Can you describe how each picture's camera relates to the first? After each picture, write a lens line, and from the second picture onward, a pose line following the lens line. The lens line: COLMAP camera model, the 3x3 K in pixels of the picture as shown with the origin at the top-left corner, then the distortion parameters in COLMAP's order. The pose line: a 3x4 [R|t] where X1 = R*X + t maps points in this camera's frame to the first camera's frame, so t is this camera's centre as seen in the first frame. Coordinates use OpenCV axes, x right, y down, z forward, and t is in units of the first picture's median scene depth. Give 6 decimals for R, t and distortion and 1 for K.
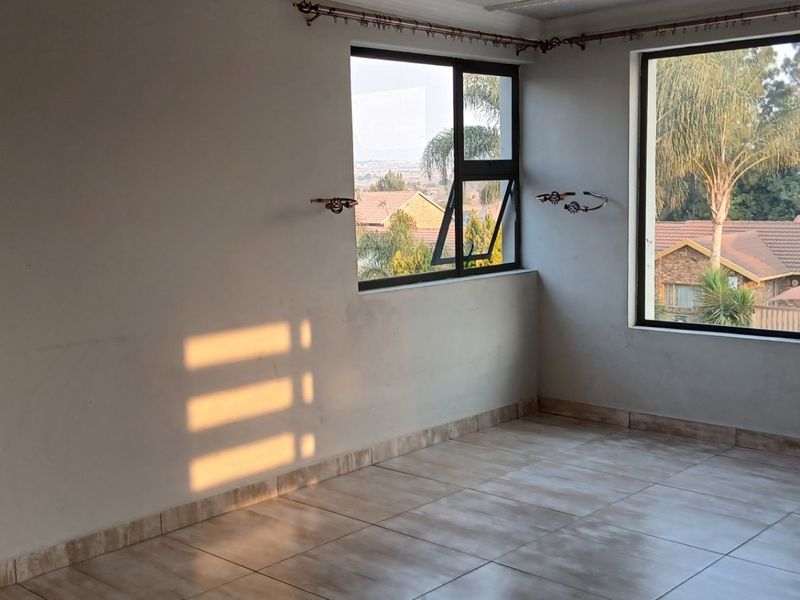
lens RADIAL K [[975.8, 0, 400.0], [0, 975.8, 300.0], [0, 0, 1]] dist [0.158227, -0.324201]
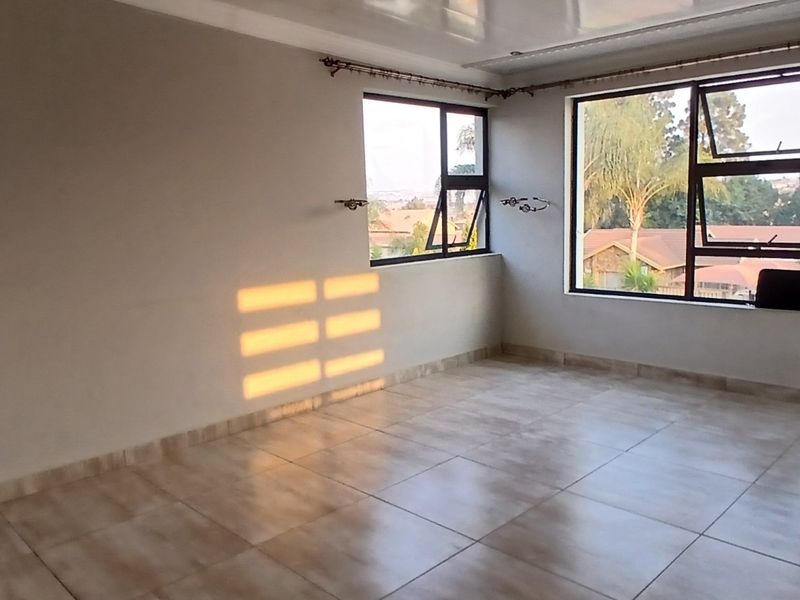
lens RADIAL K [[652.7, 0, 399.5], [0, 652.7, 304.1], [0, 0, 1]] dist [0.015176, -0.065323]
pose [[0.999383, -0.000705, -0.035111, 0.029800], [0.001789, 0.999523, 0.030824, 0.014688], [0.035073, -0.030868, 0.998908, 0.054554]]
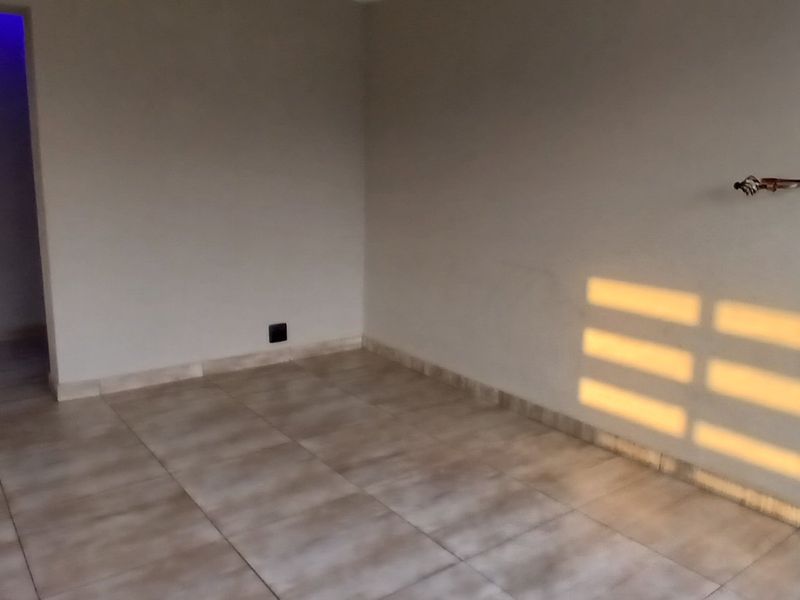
lens RADIAL K [[652.7, 0, 399.5], [0, 652.7, 304.1], [0, 0, 1]] dist [0.015176, -0.065323]
pose [[-0.165846, 0.227716, -0.959500, 0.449394], [-0.136041, 0.958389, 0.250966, -0.083262], [0.976723, 0.172153, -0.127966, 0.679708]]
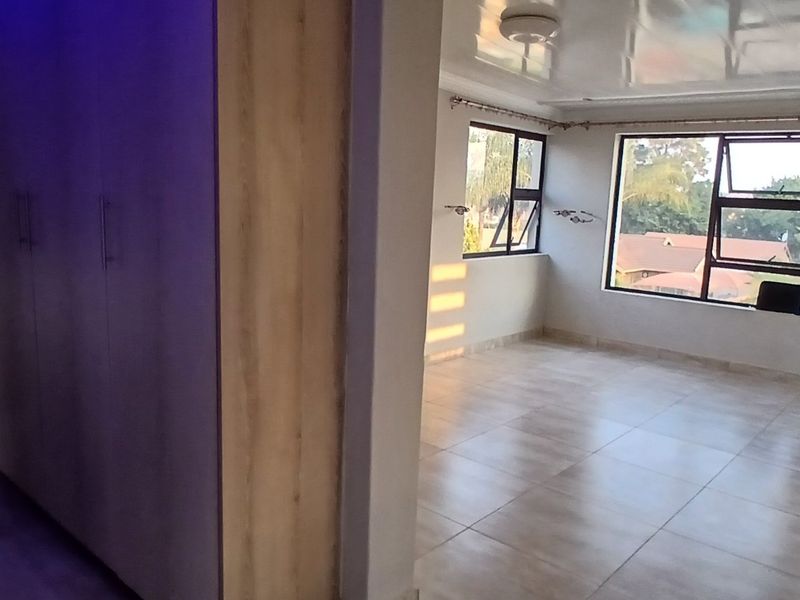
lens RADIAL K [[652.7, 0, 399.5], [0, 652.7, 304.1], [0, 0, 1]] dist [0.015176, -0.065323]
pose [[0.997516, 0.060820, 0.035529, -0.178508], [-0.062510, 0.996861, 0.048583, 0.020083], [-0.032462, -0.050684, 0.998187, -0.170244]]
